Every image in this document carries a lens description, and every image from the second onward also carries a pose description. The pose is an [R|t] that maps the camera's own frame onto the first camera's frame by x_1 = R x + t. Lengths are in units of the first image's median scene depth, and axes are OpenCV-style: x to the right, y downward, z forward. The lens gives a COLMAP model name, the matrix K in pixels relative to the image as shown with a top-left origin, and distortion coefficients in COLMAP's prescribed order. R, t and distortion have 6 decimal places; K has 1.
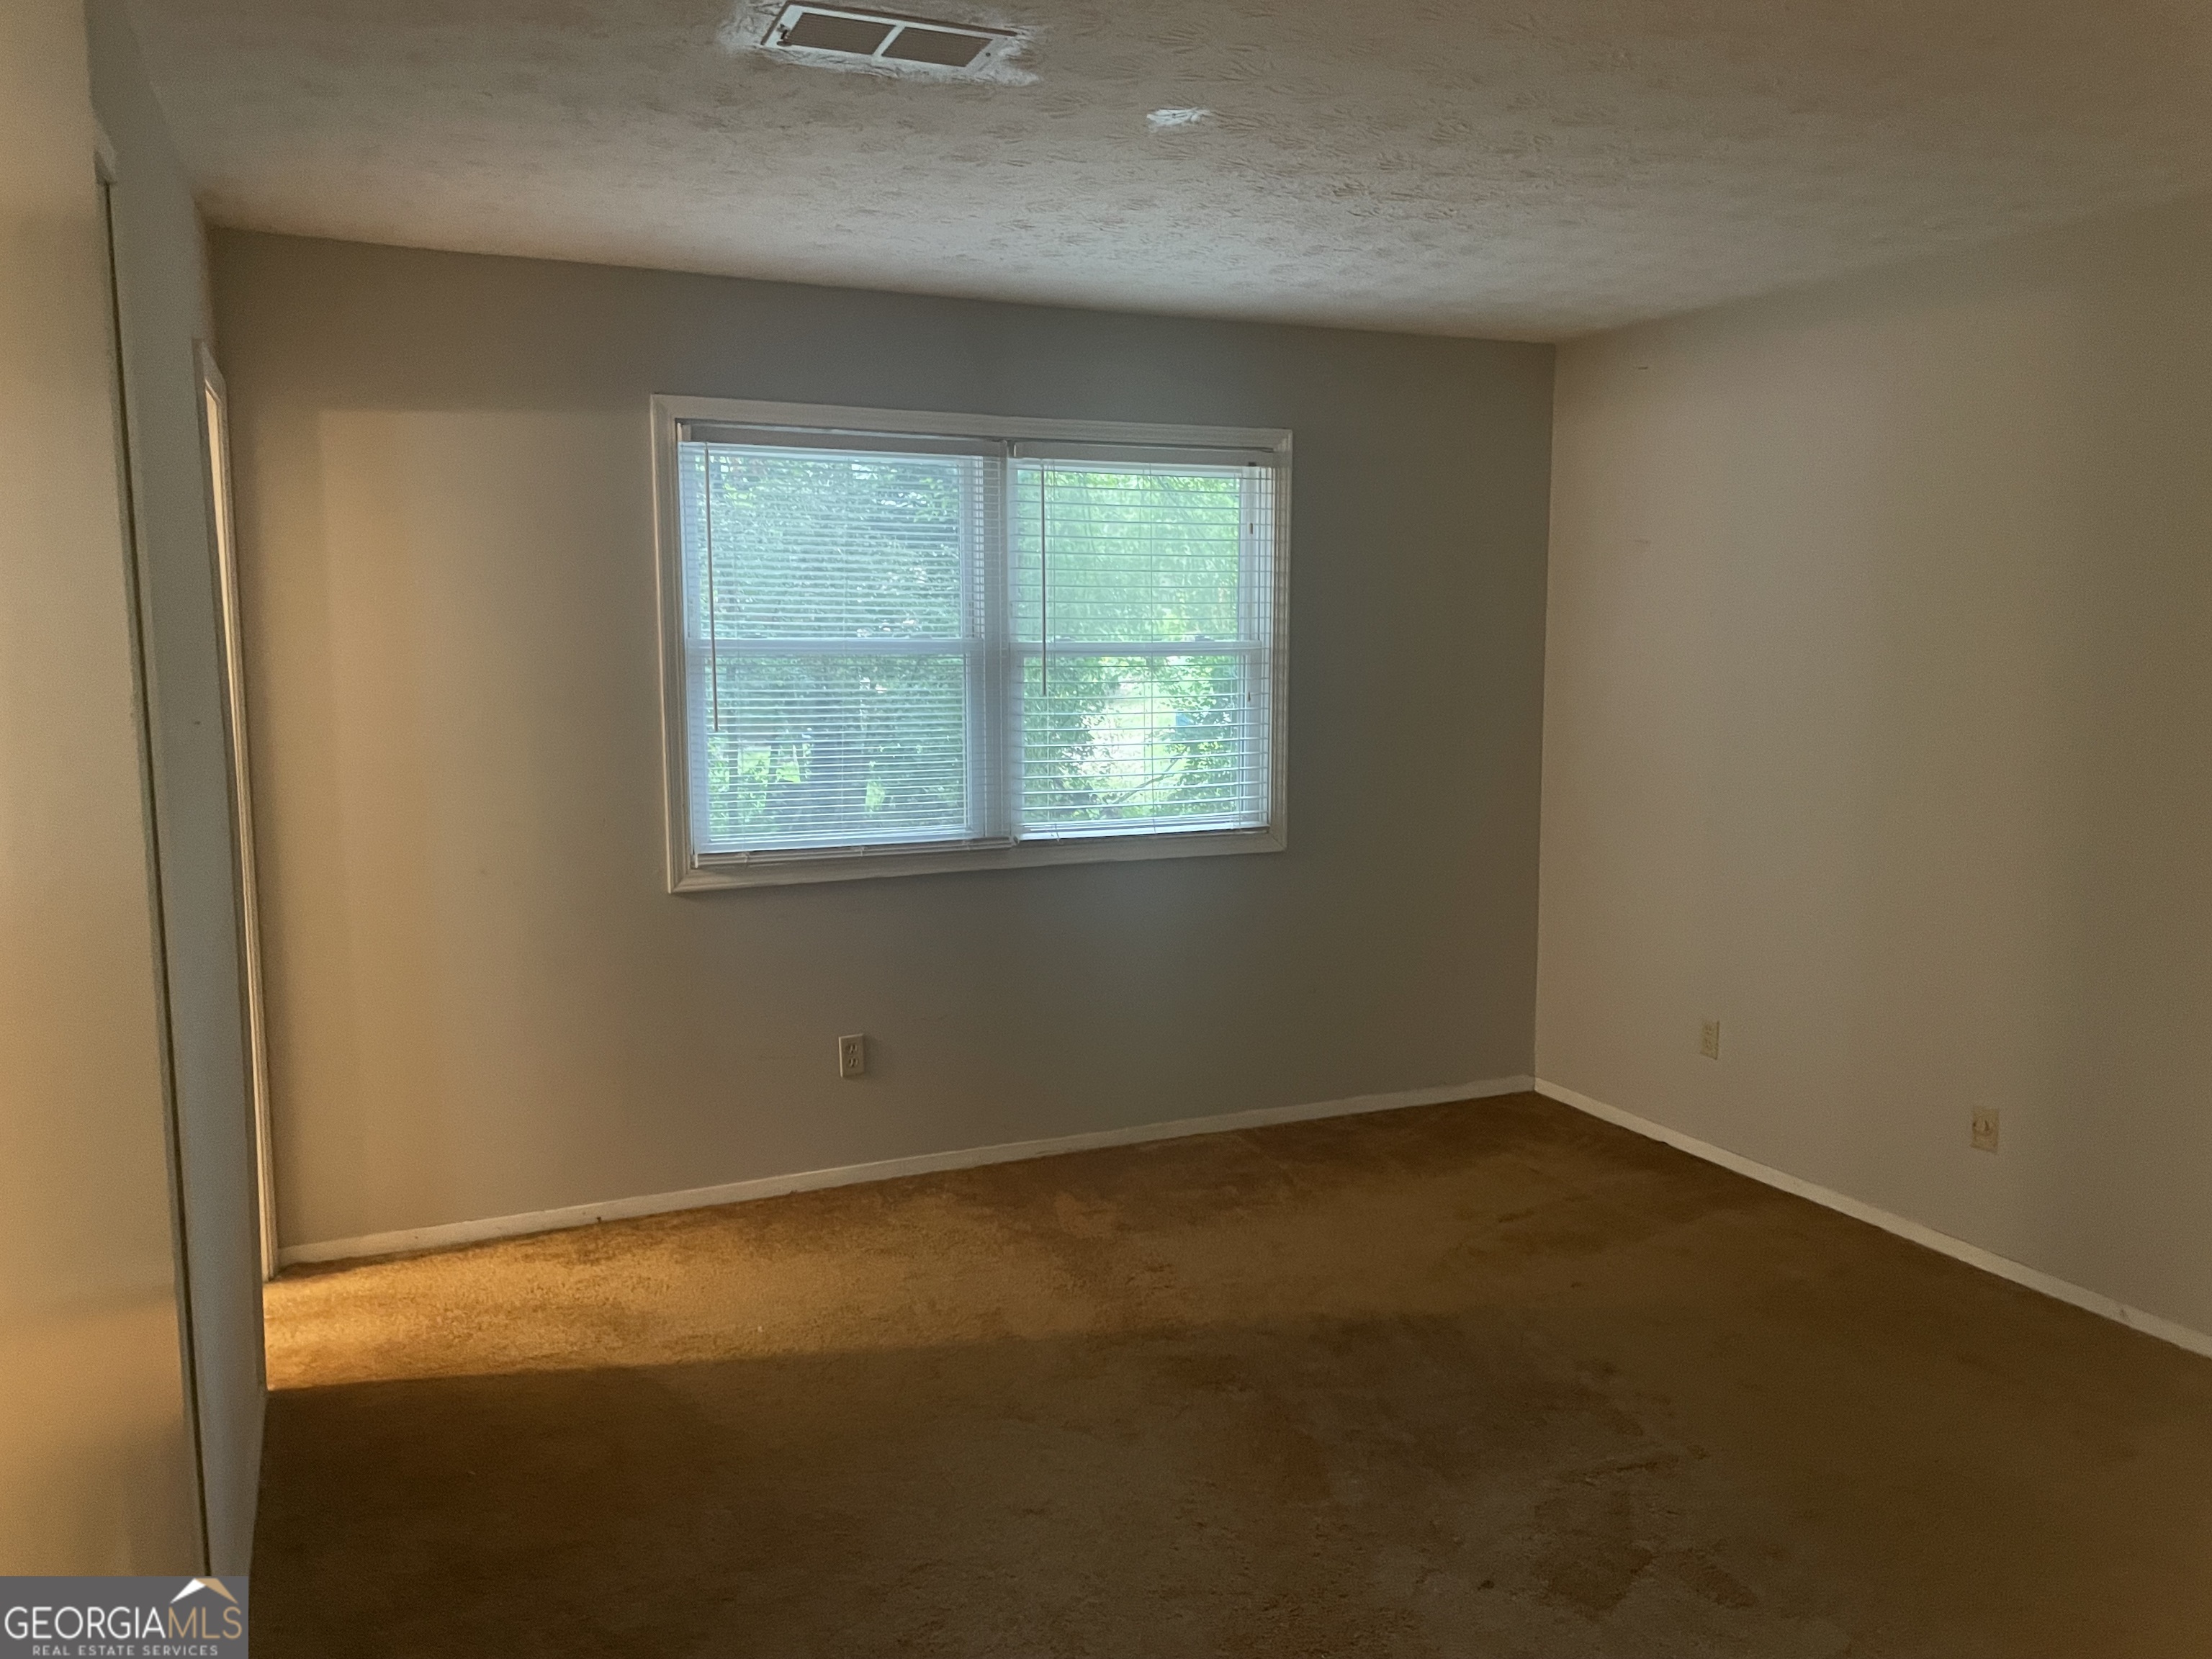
lens RADIAL K [[1667.9, 0, 1095.1], [0, 1667.9, 834.1], [0, 0, 1]] dist [0.093406, -0.116219]
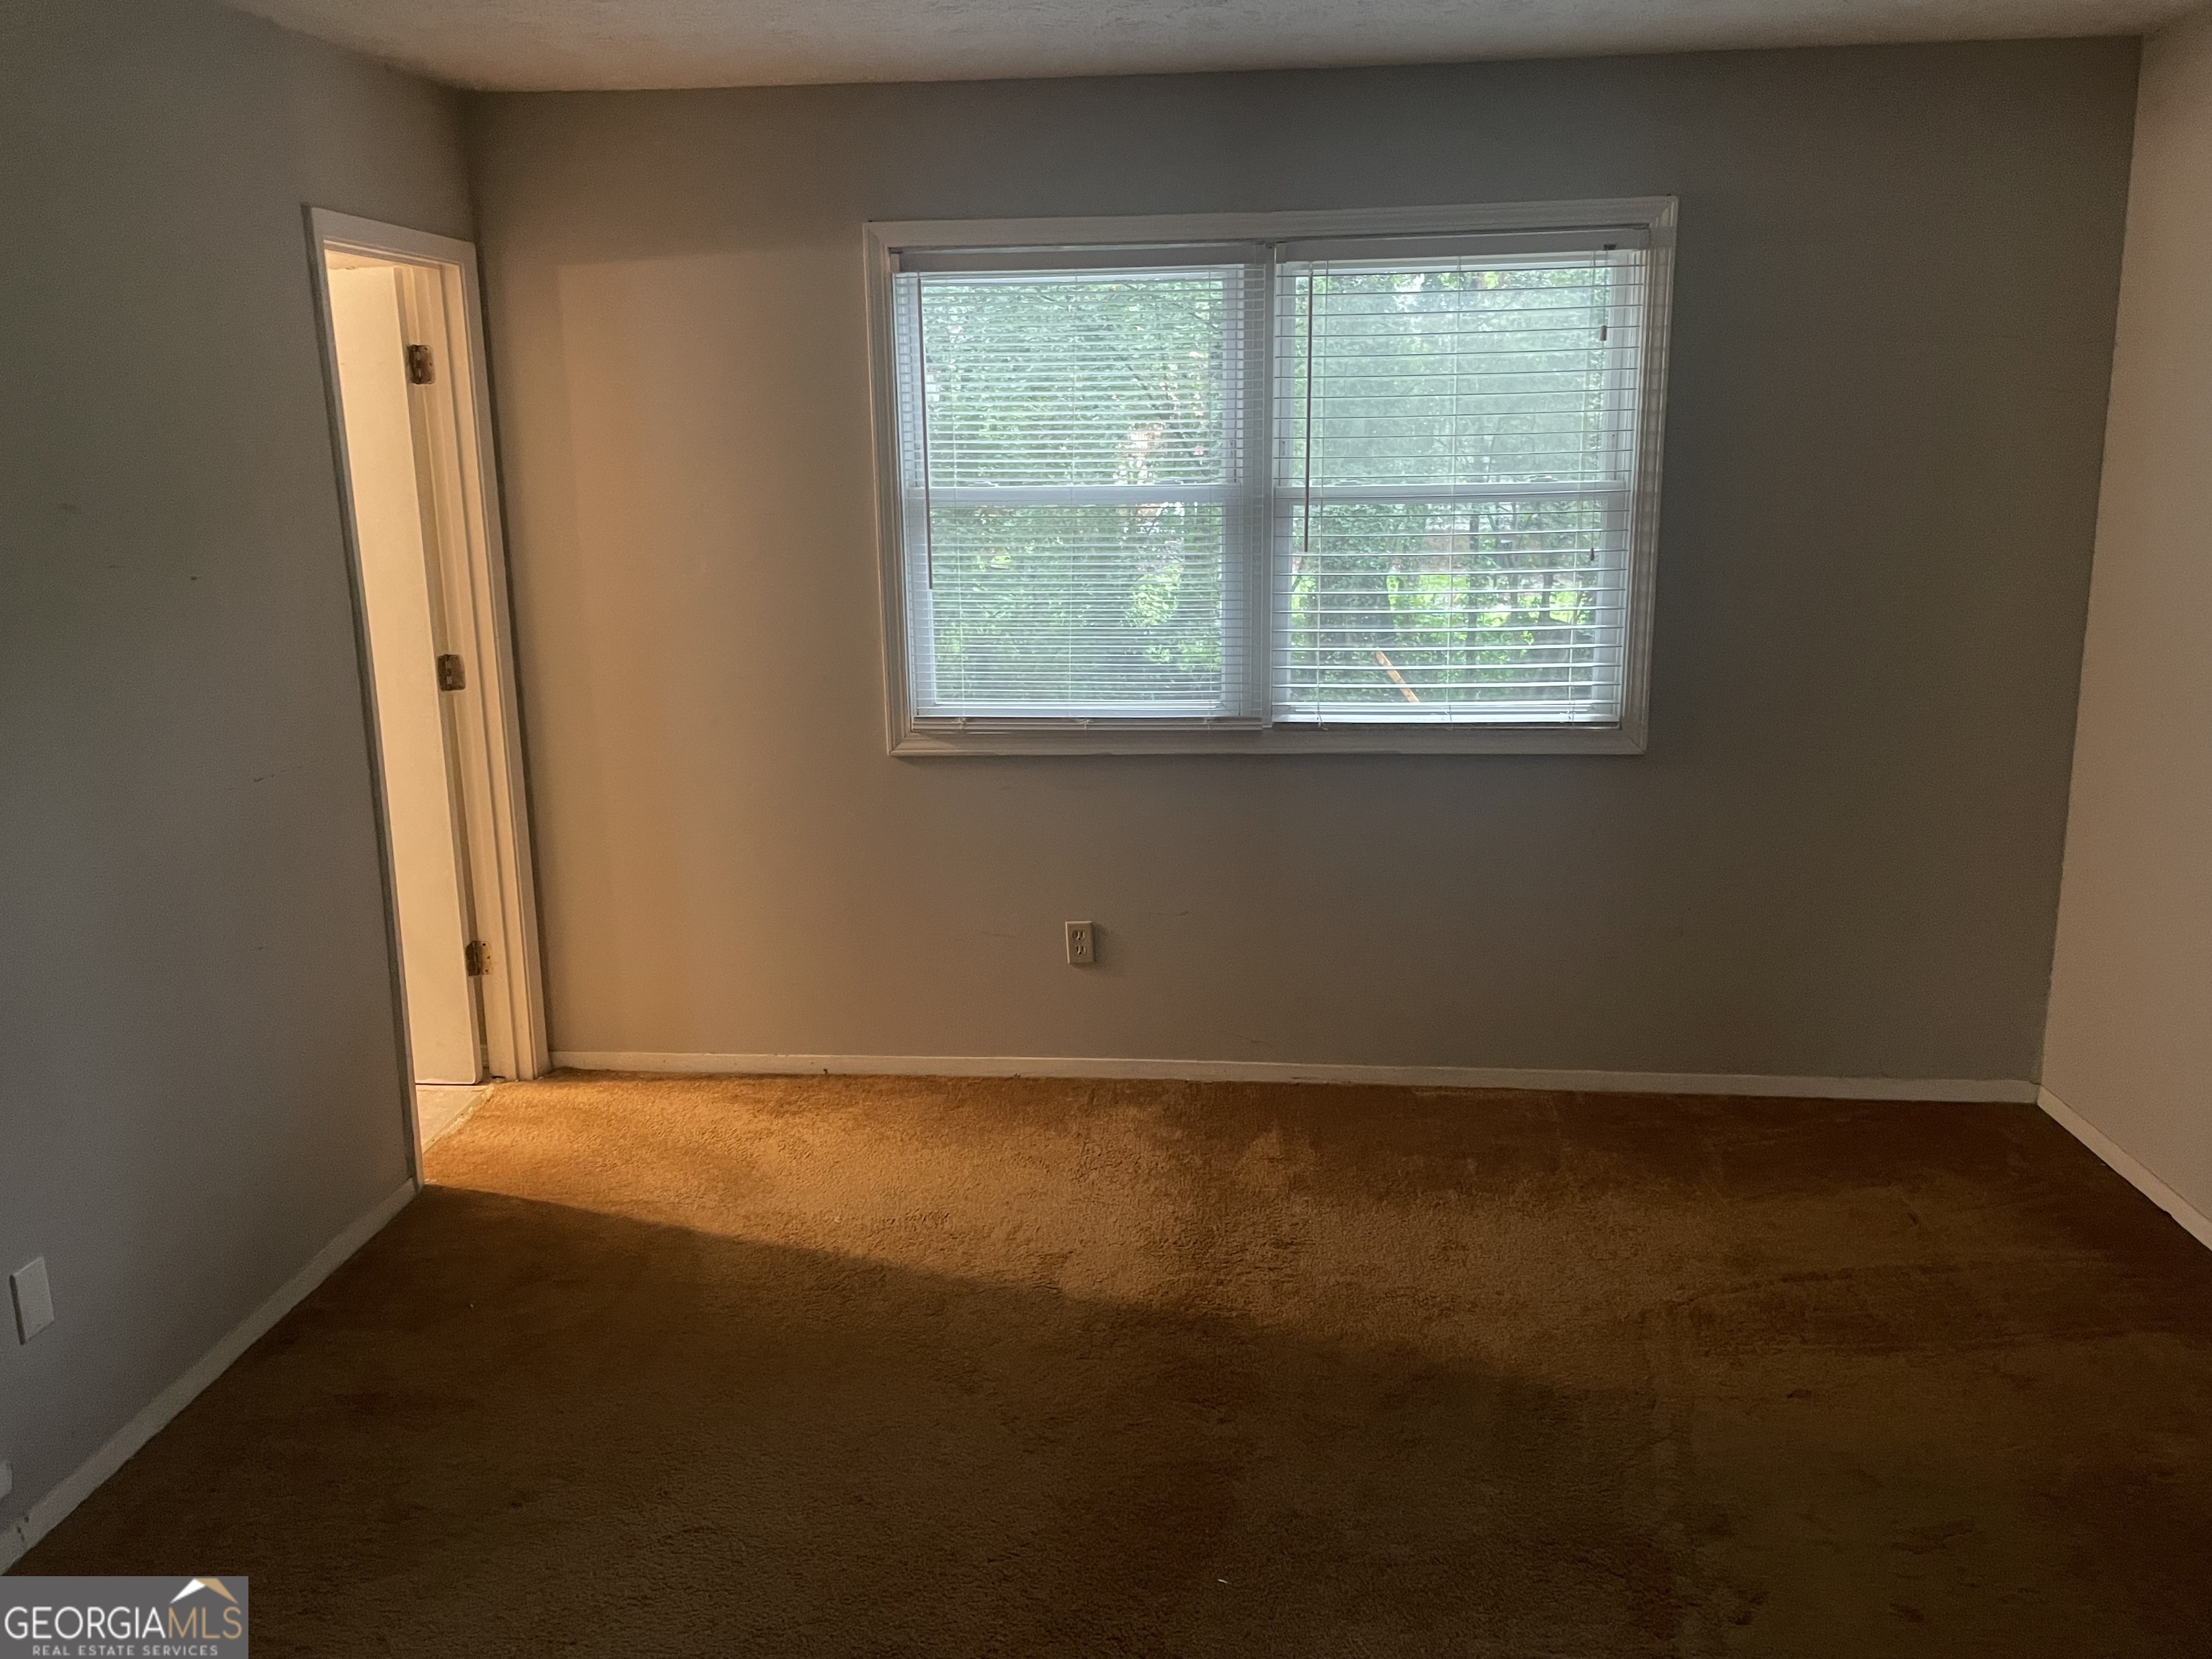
lens RADIAL K [[1667.9, 0, 1102.2], [0, 1667.9, 823.4], [0, 0, 1]] dist [0.093406, -0.116219]
pose [[0.868564, 0.095023, -0.486382, 0.315396], [-0.046644, 0.992763, 0.110657, -0.037161], [0.493377, -0.073426, 0.866711, 0.214139]]
